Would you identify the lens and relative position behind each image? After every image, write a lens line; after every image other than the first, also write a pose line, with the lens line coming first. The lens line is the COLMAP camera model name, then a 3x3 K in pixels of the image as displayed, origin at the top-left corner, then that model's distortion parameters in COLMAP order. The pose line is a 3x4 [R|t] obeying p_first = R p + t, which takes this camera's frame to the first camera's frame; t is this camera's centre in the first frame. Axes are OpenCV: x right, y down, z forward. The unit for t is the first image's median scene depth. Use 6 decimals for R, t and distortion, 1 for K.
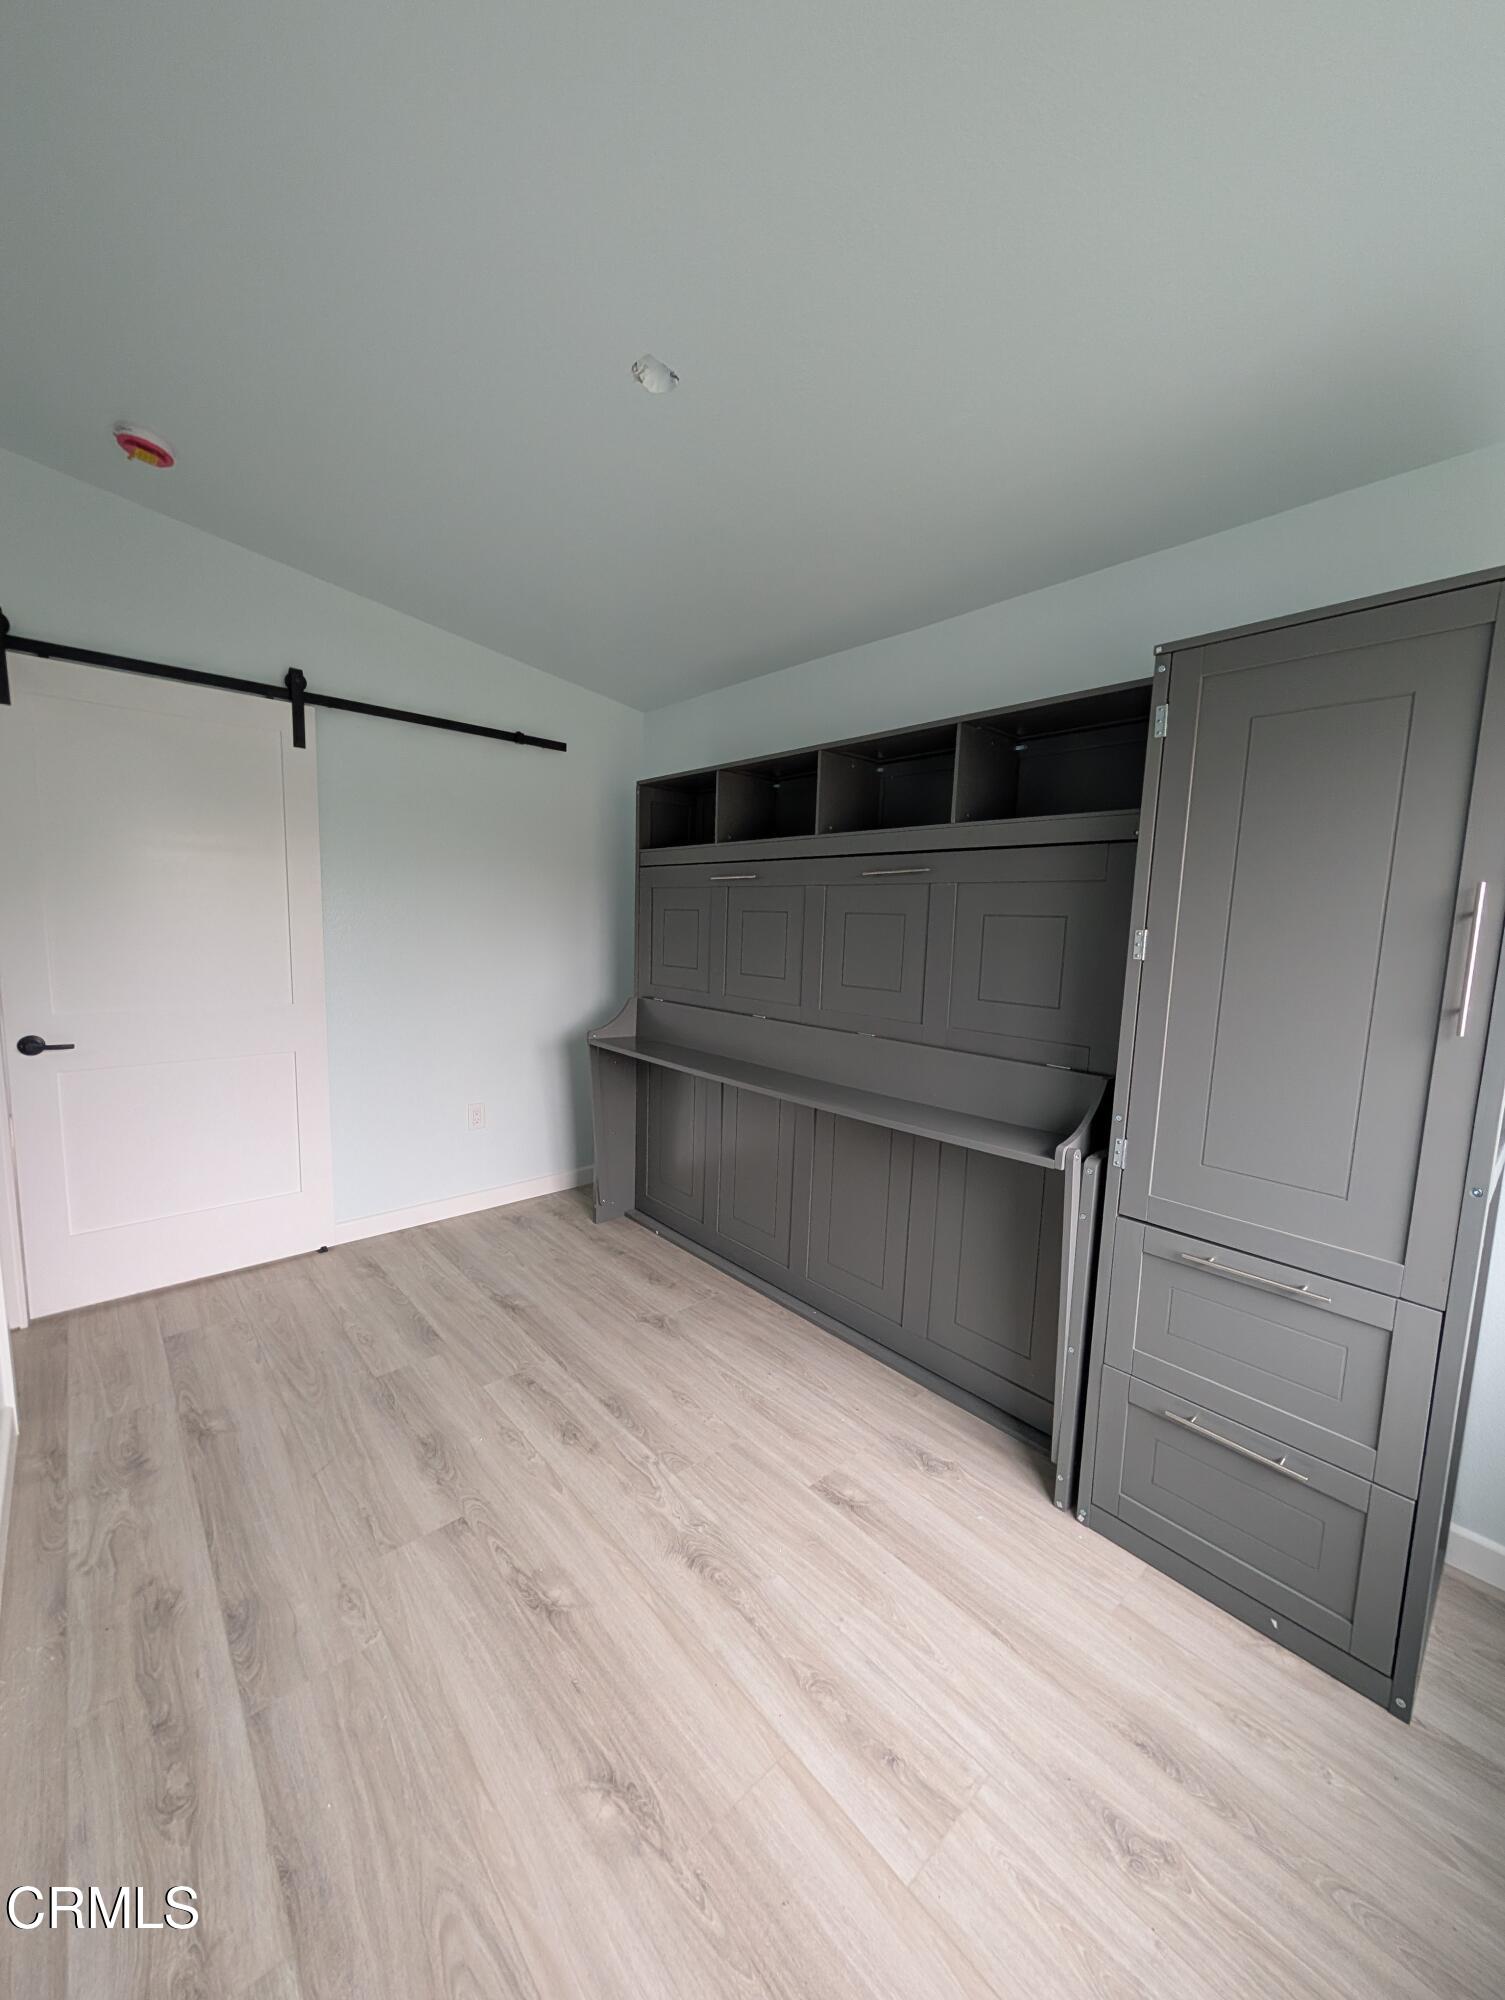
lens RADIAL K [[754.4, 0, 756.3], [0, 754.4, 1007.5], [0, 0, 1]] dist [-0.001814, 0.000447]
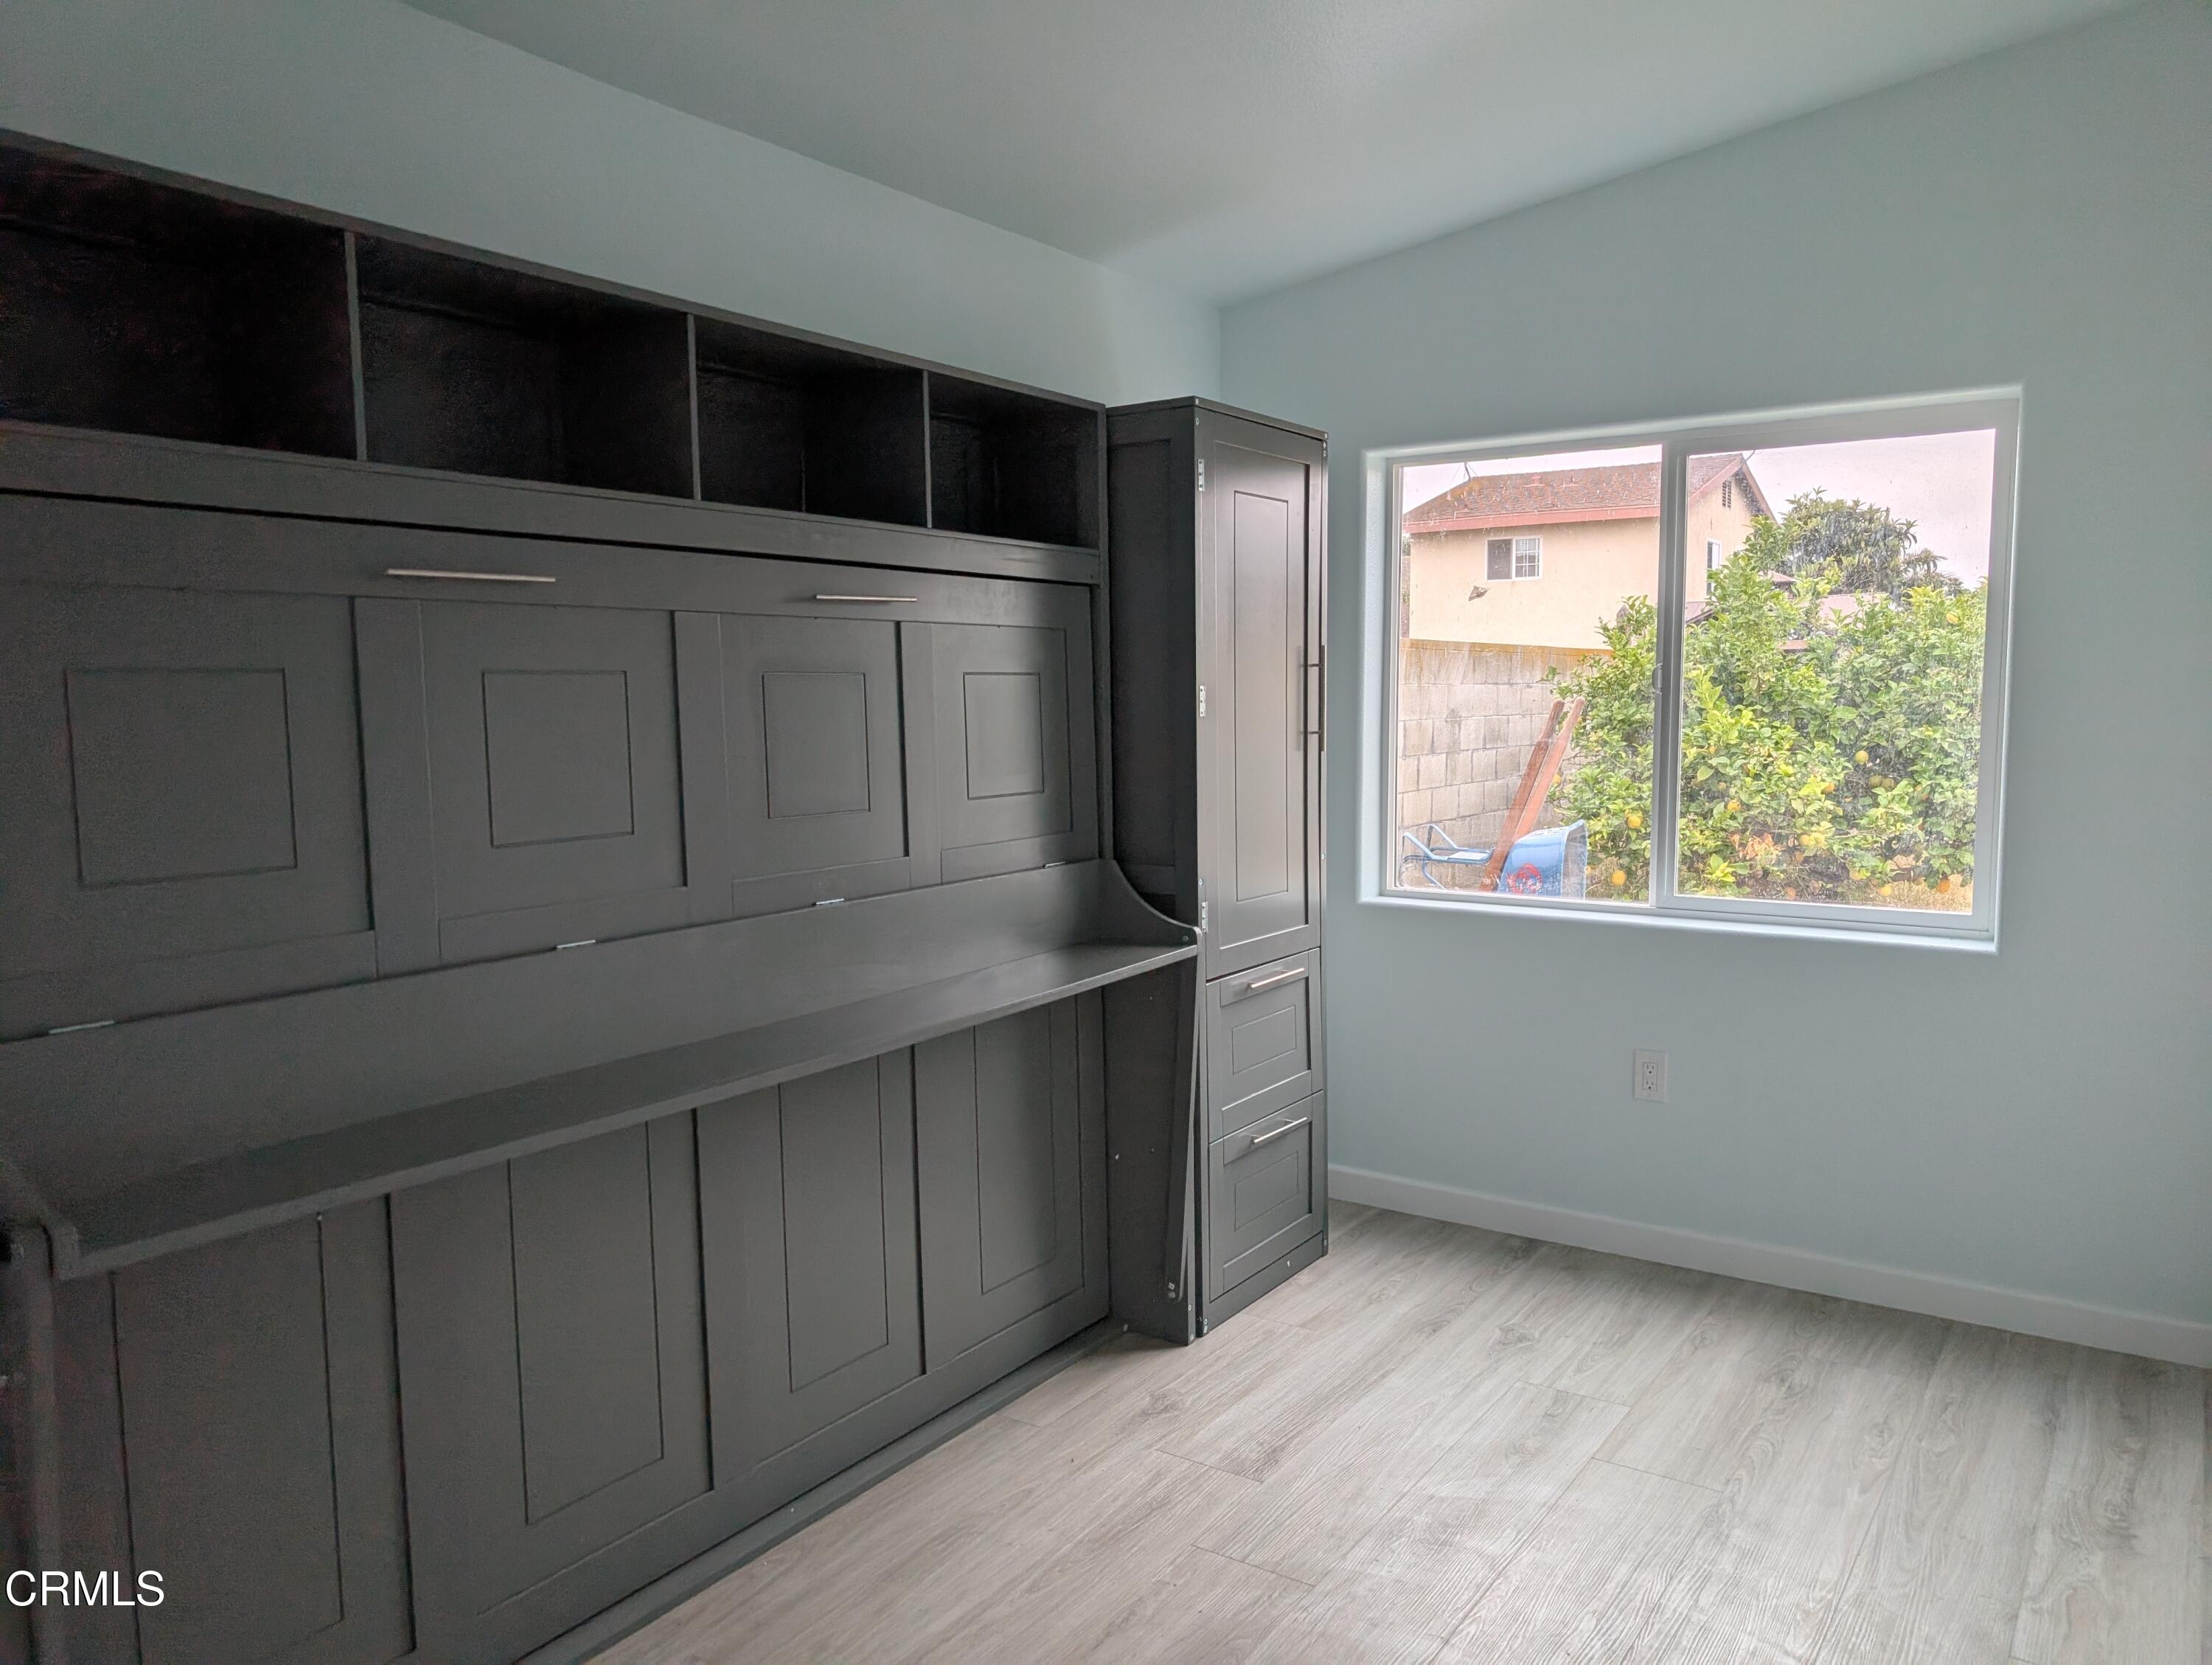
lens RADIAL K [[1578.7, 0, 1123.8], [0, 1578.7, 839.6], [0, 0, 1]] dist [0.012285, -0.006972]
pose [[-0.235156, -0.119283, 0.964611, -1.125259], [0.118314, 0.981548, 0.150220, -0.173316], [-0.964730, 0.149452, -0.216704, 1.210628]]
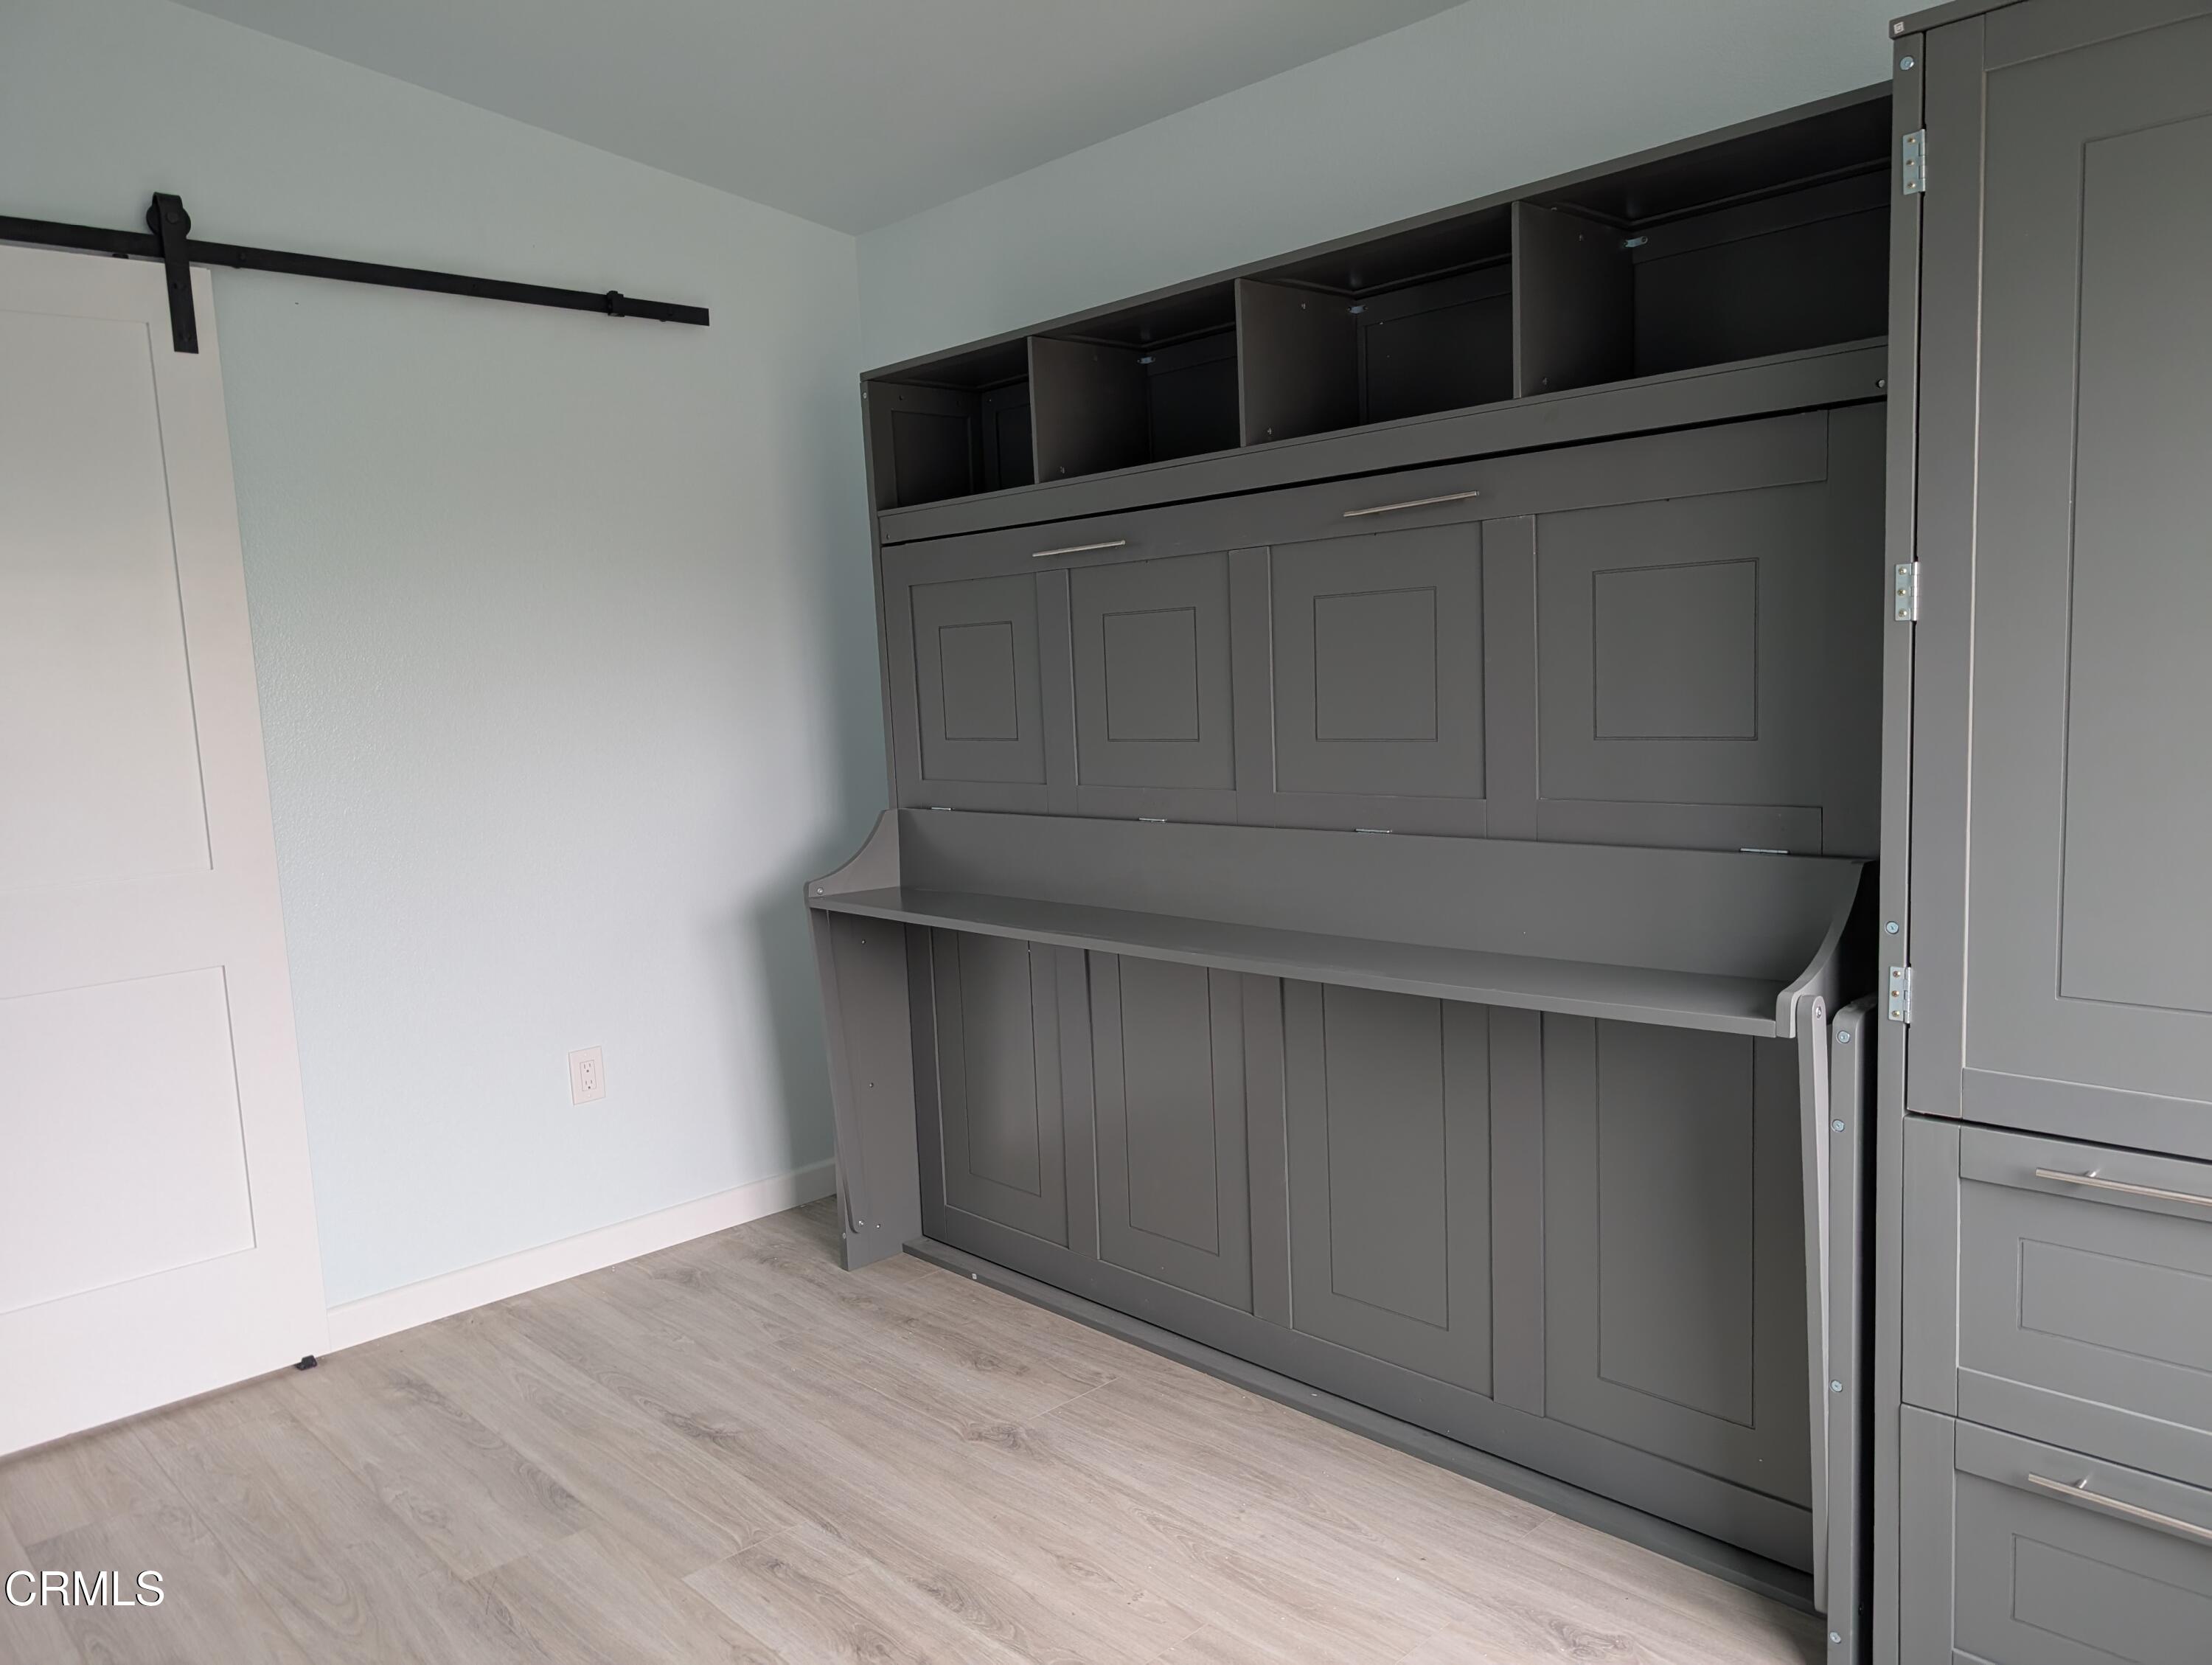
lens RADIAL K [[1594.8, 0, 1103.8], [0, 1594.8, 846.8], [0, 0, 1]] dist [0.010085, -0.003132]
pose [[0.996835, -0.078642, 0.011613, -0.057912], [0.078676, 0.996897, -0.002537, 0.040692], [-0.011377, 0.003442, 0.999929, -0.080982]]
